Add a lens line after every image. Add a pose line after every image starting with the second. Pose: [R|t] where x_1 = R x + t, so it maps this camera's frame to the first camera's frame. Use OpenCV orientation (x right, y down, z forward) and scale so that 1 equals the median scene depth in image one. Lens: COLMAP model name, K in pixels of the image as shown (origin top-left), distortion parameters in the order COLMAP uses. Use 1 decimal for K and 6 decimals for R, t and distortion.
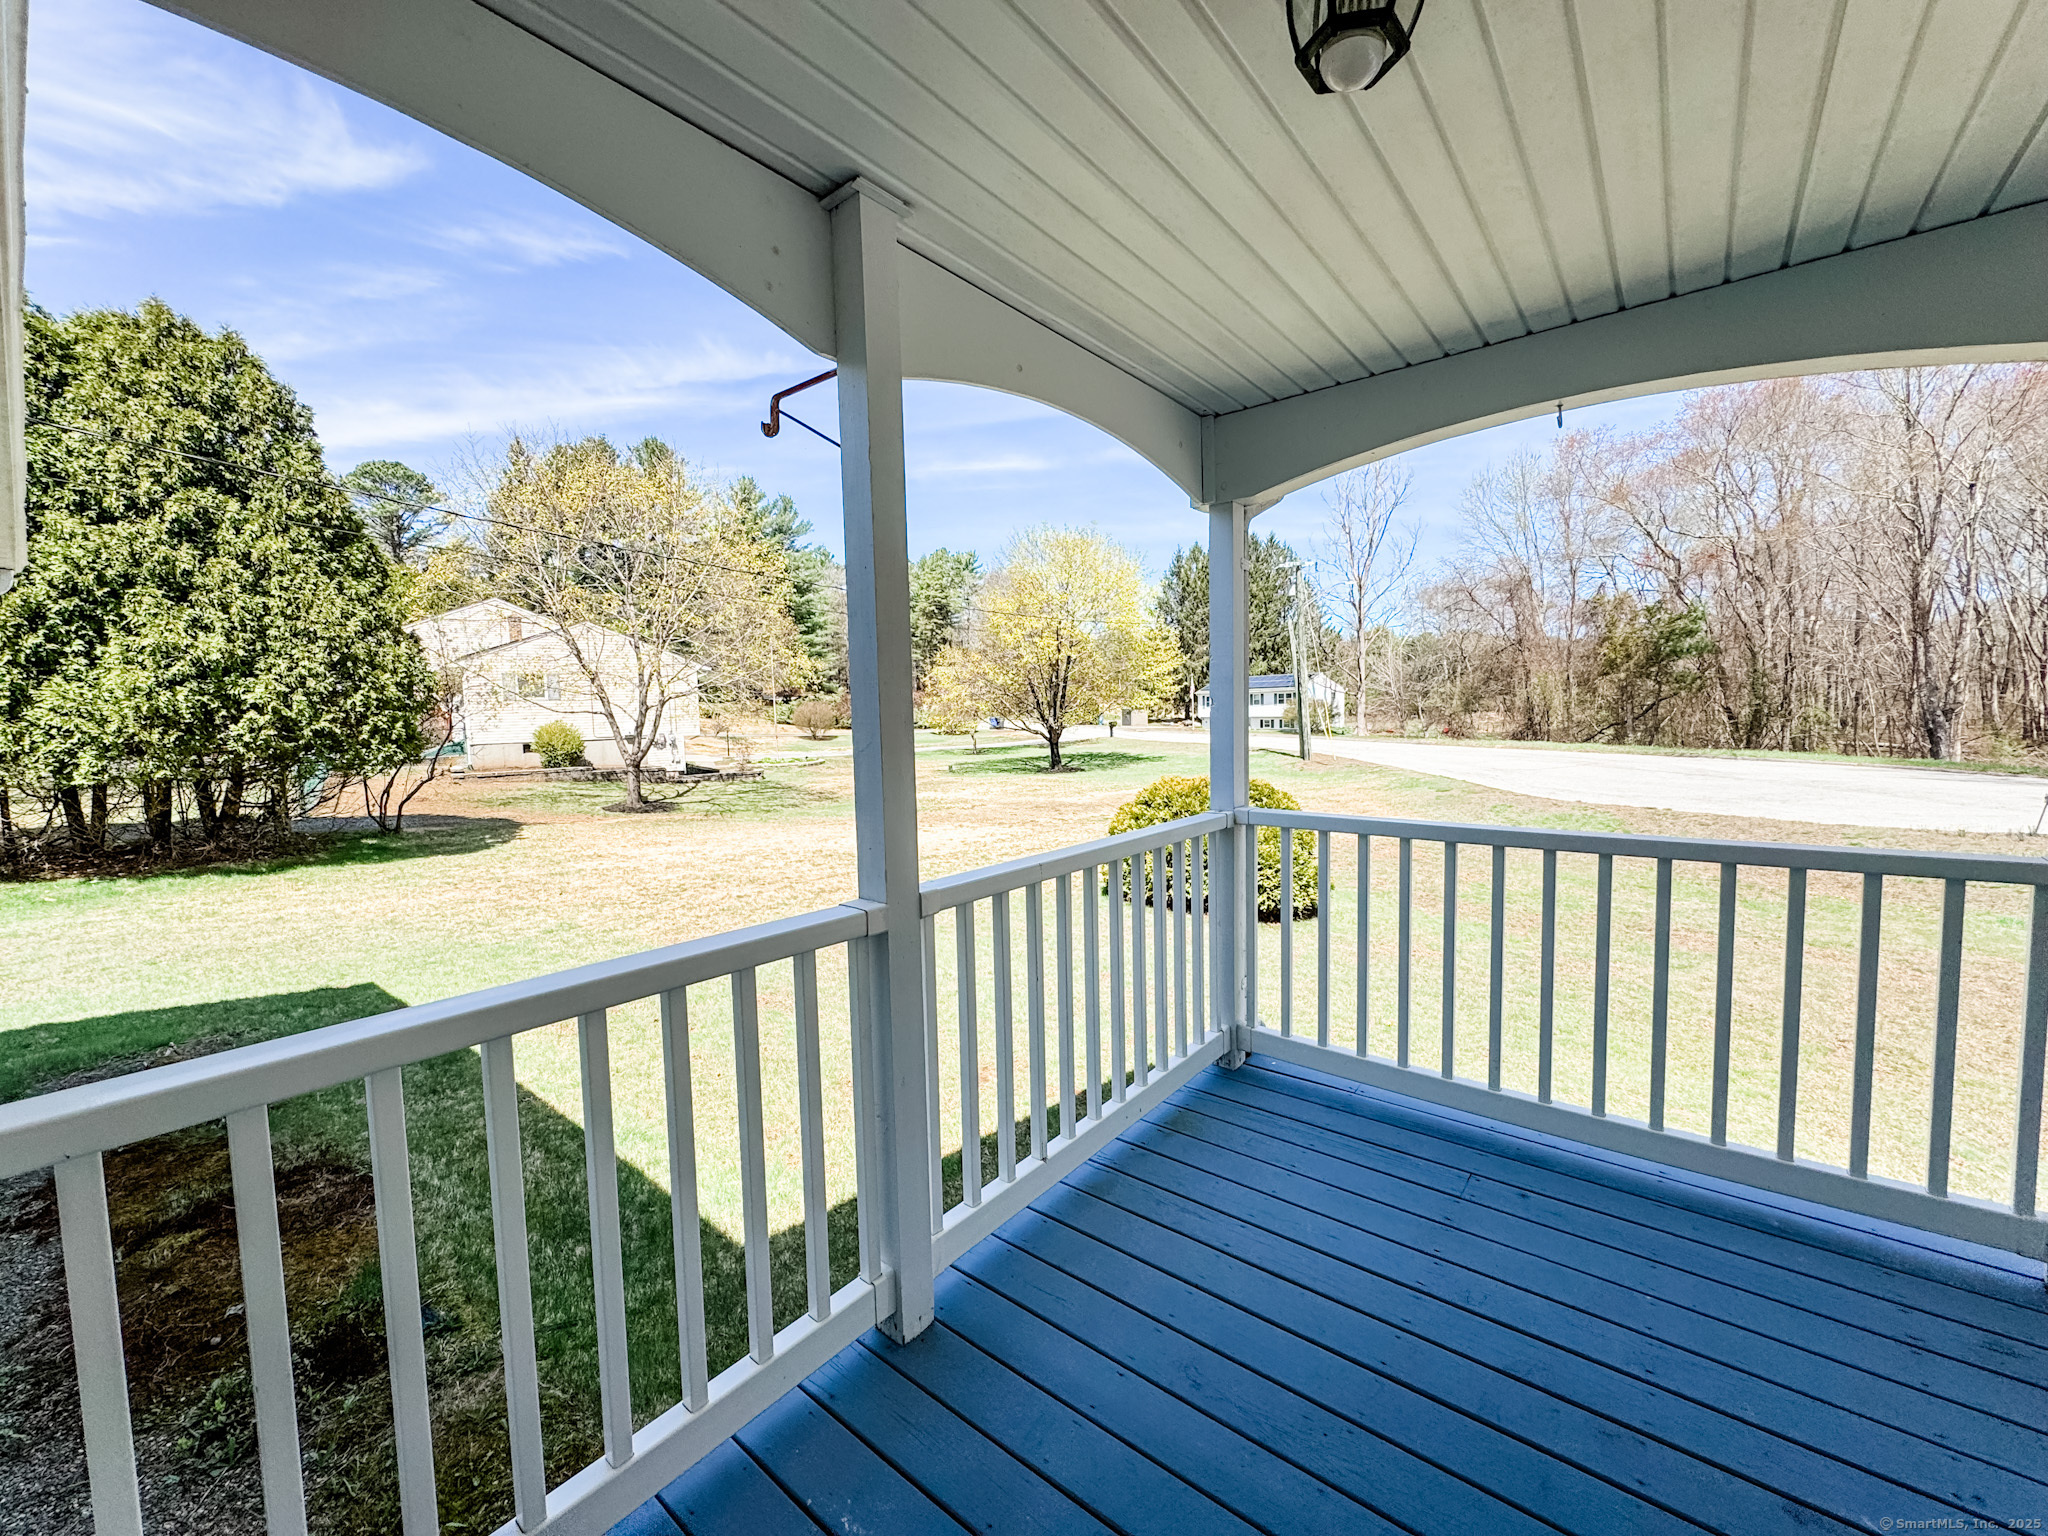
lens RADIAL K [[813.1, 0, 1018.8], [0, 813.1, 766.9], [0, 0, 1]] dist [-0.003569, 0.000767]
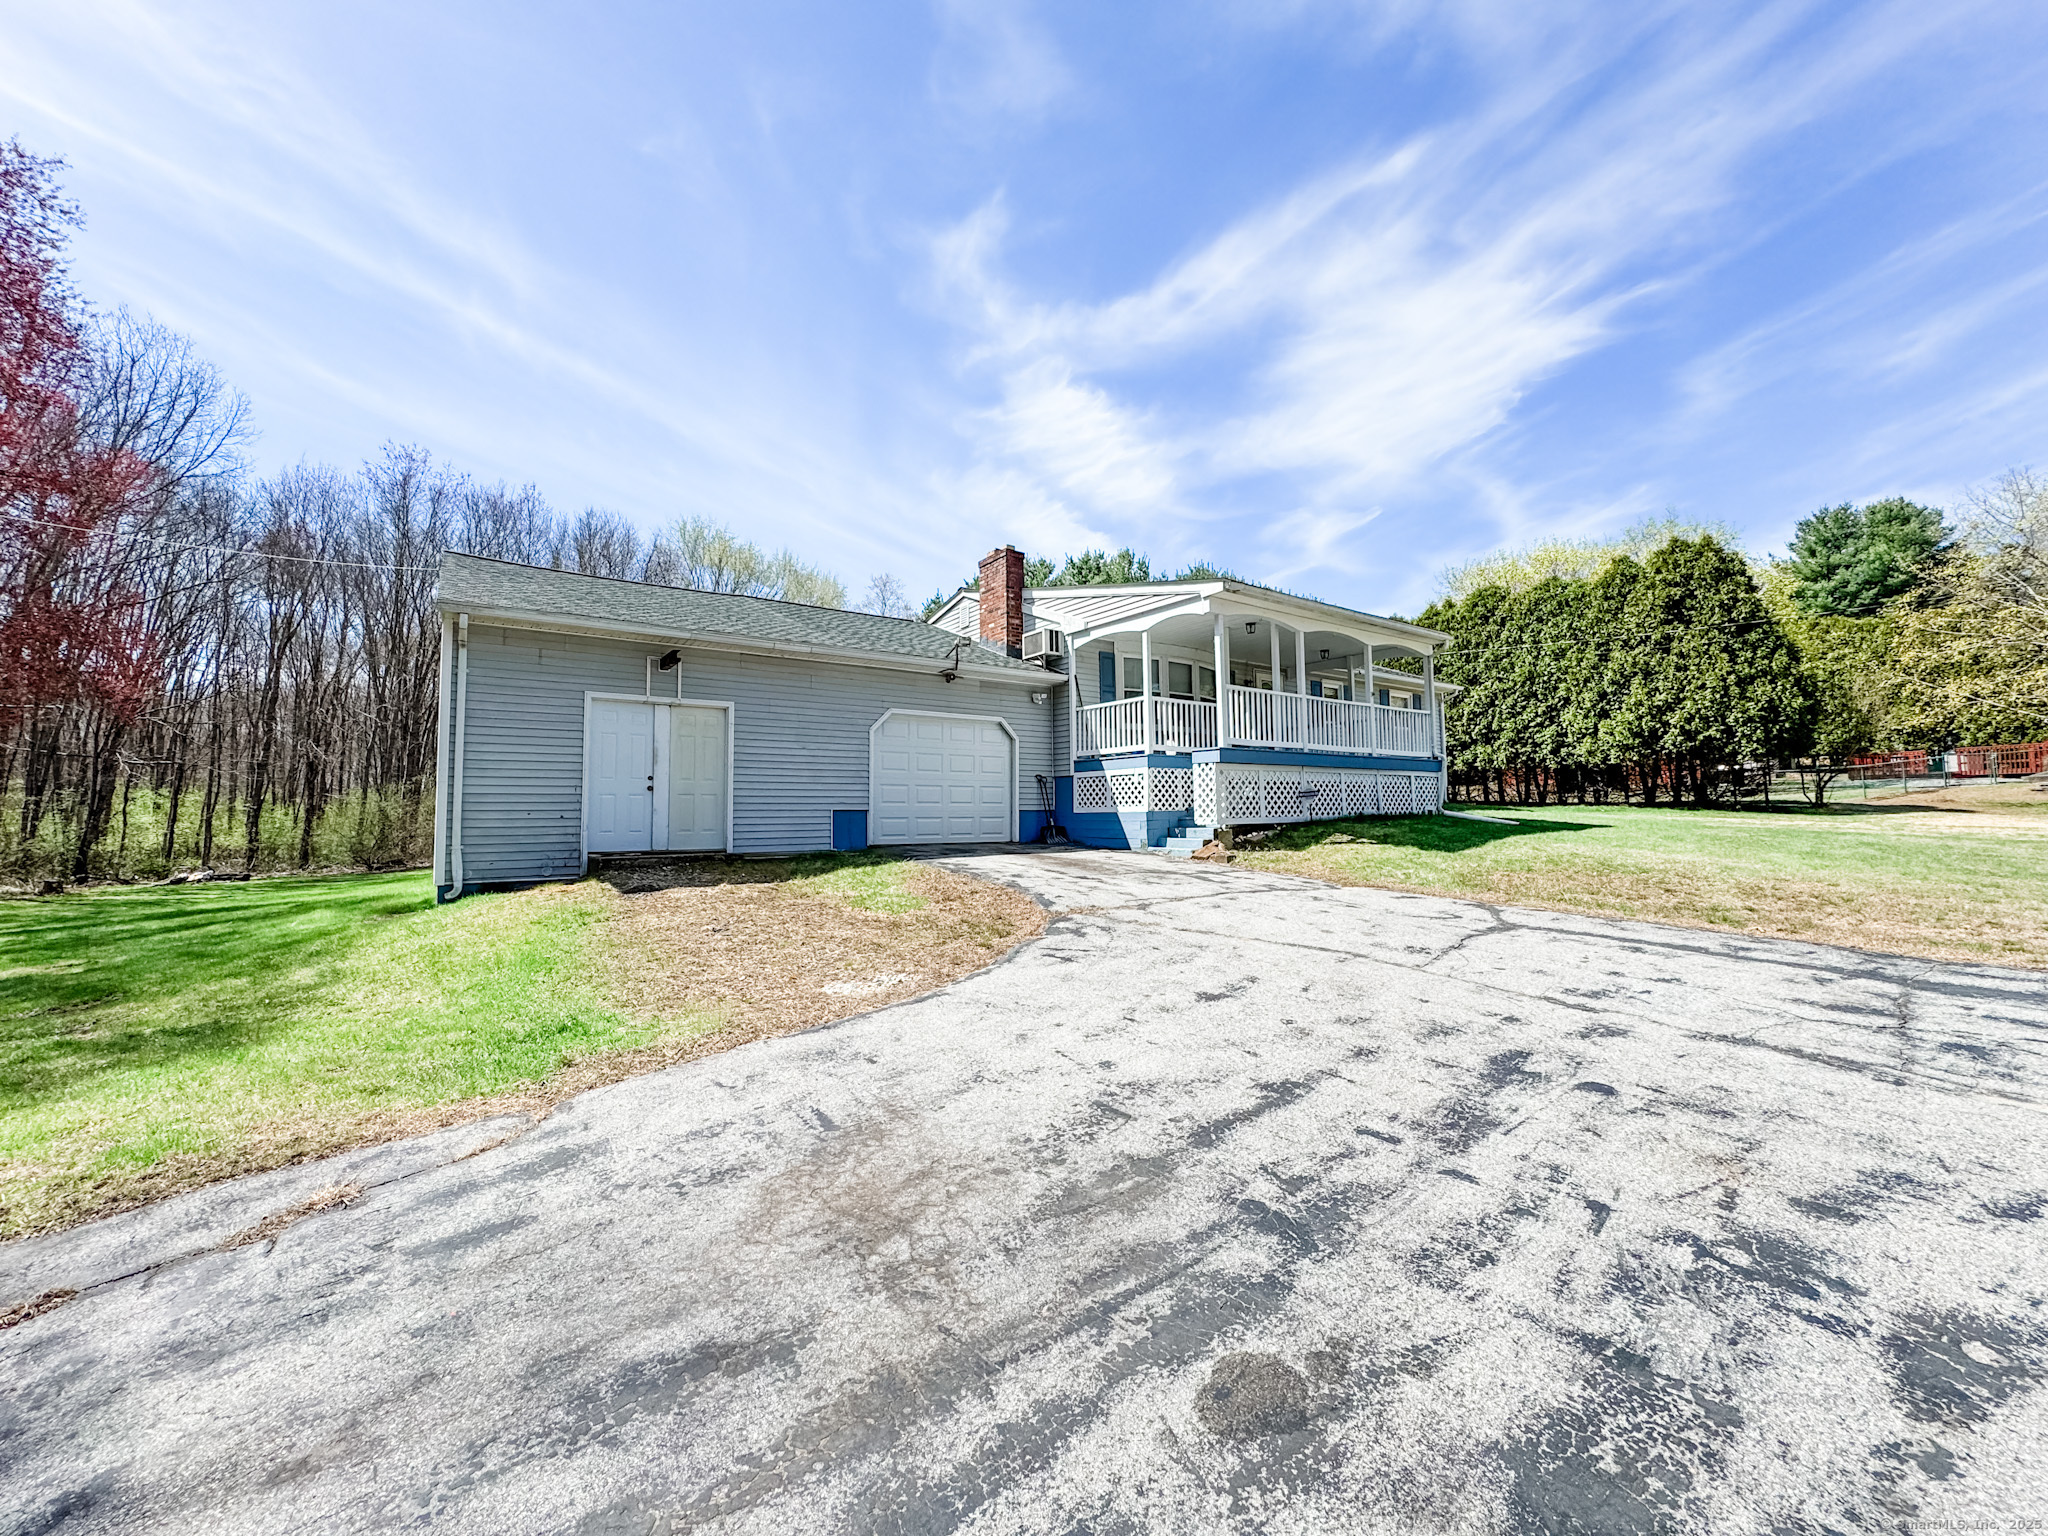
lens RADIAL K [[813.1, 0, 1018.7], [0, 813.1, 755.4], [0, 0, 1]] dist [-0.003569, 0.000767]
pose [[-0.223973, -0.046126, -0.973503, 1.389692], [-0.051590, 0.998040, -0.035419, 0.155218], [0.973229, 0.042291, -0.225913, -0.147265]]
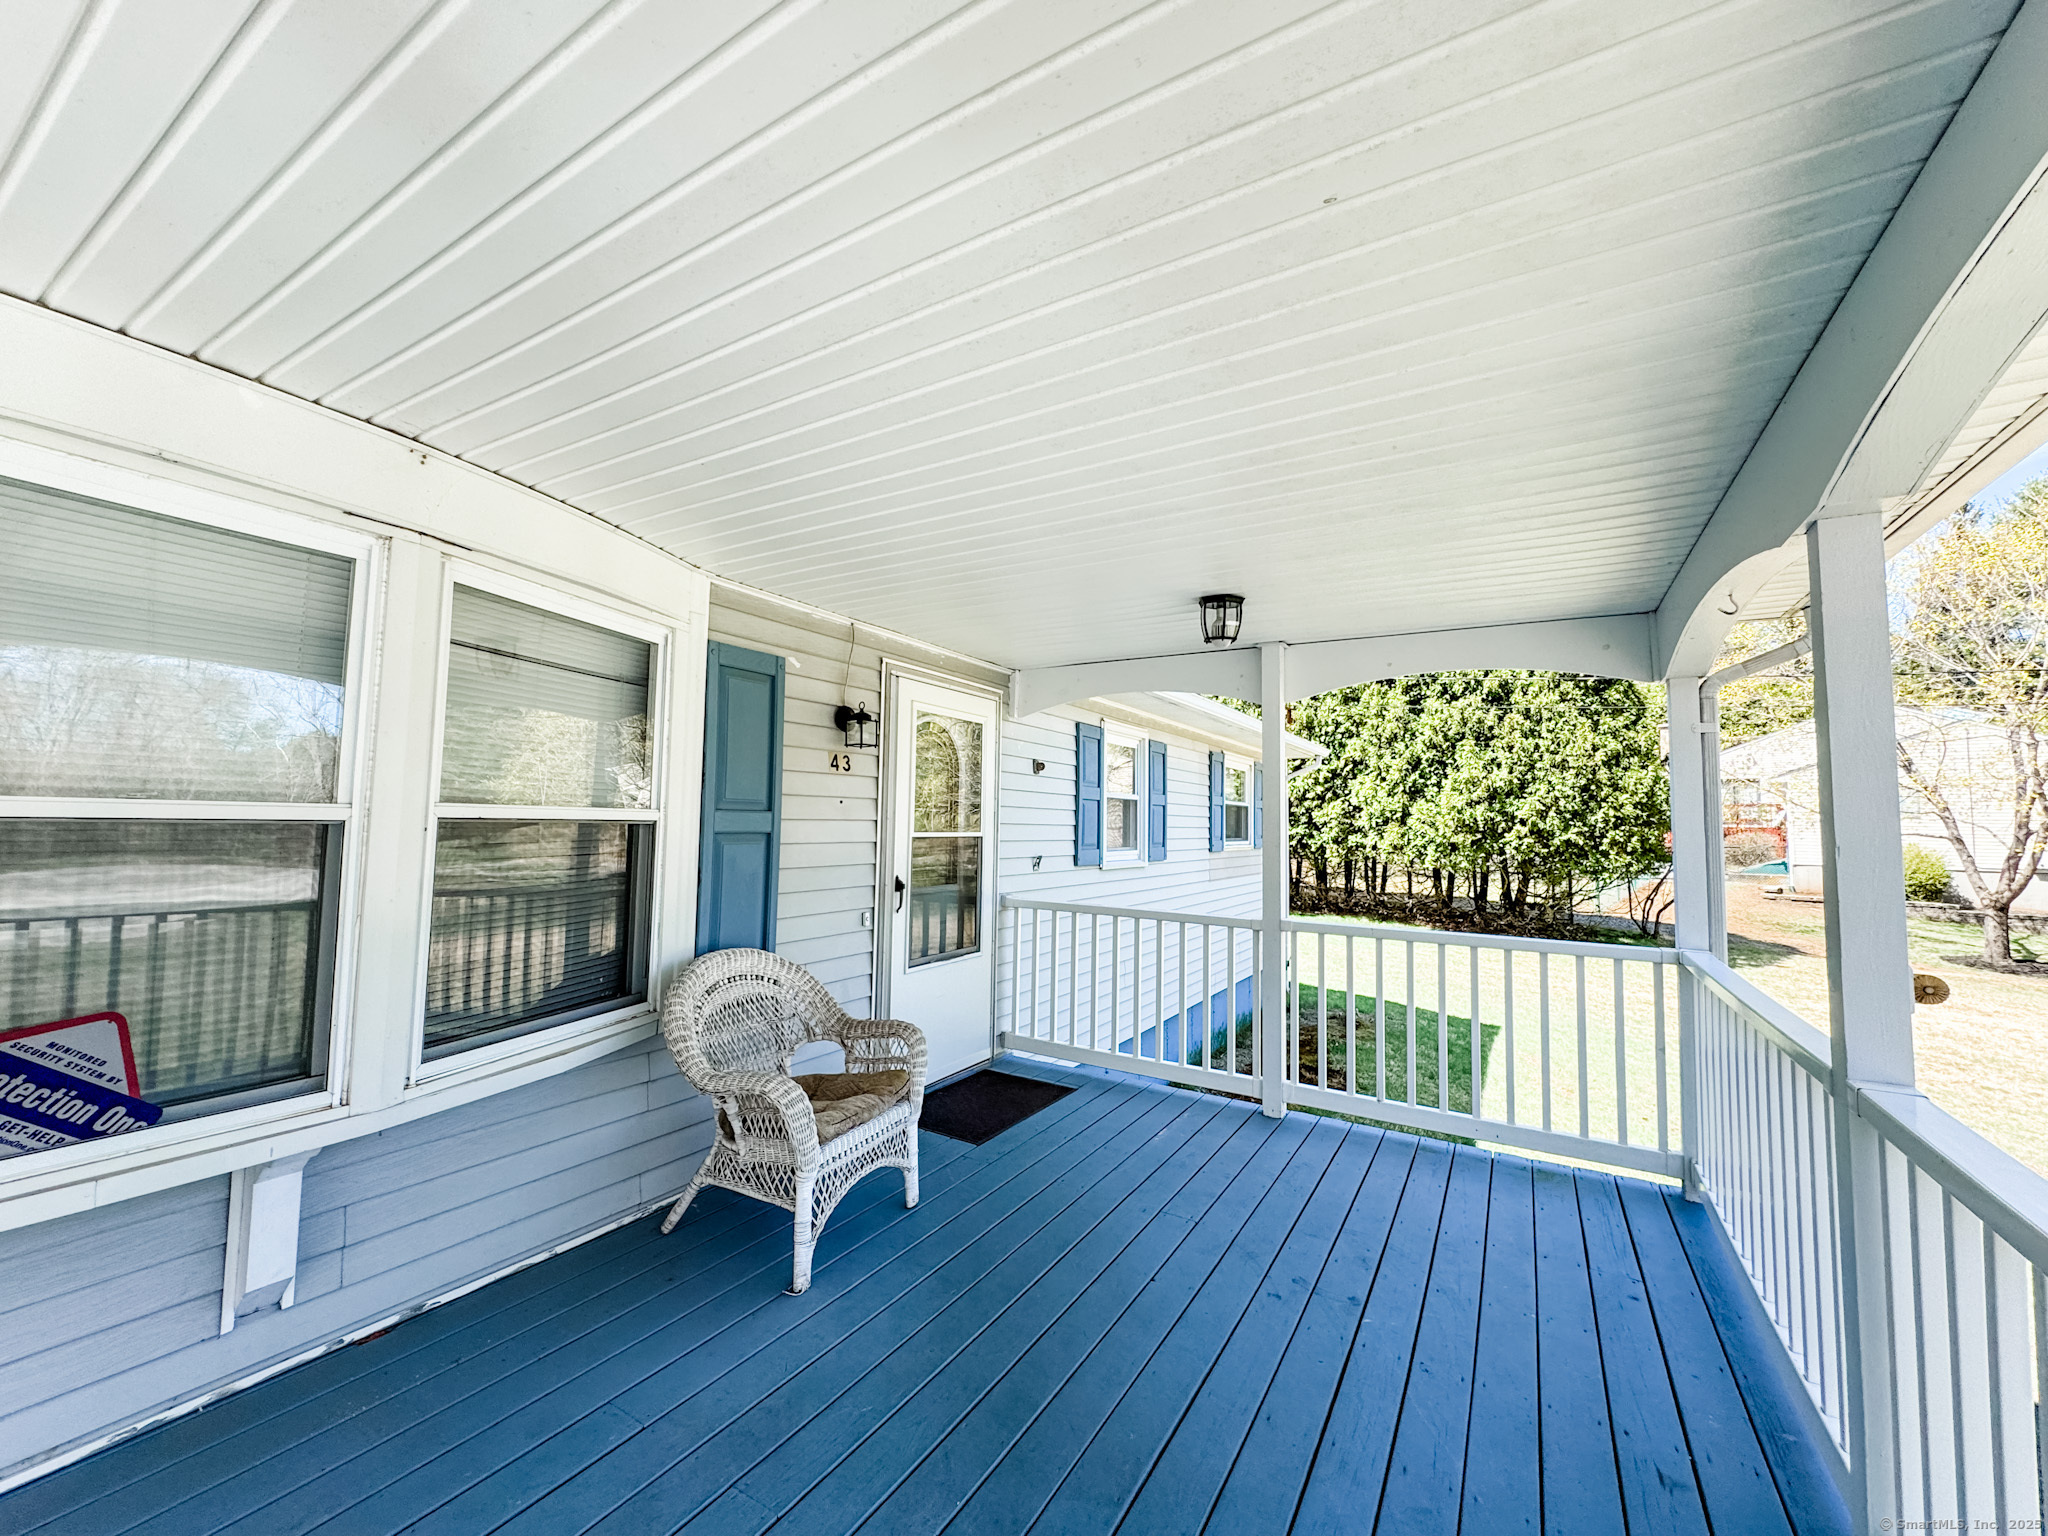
lens RADIAL K [[813.1, 0, 1020.3], [0, 813.1, 759.7], [0, 0, 1]] dist [-0.003569, 0.000767]
pose [[0.134249, -0.048582, -0.989756, 0.284115], [-0.094483, 0.993620, -0.061587, -0.012233], [0.986433, 0.101783, 0.128802, -0.012345]]
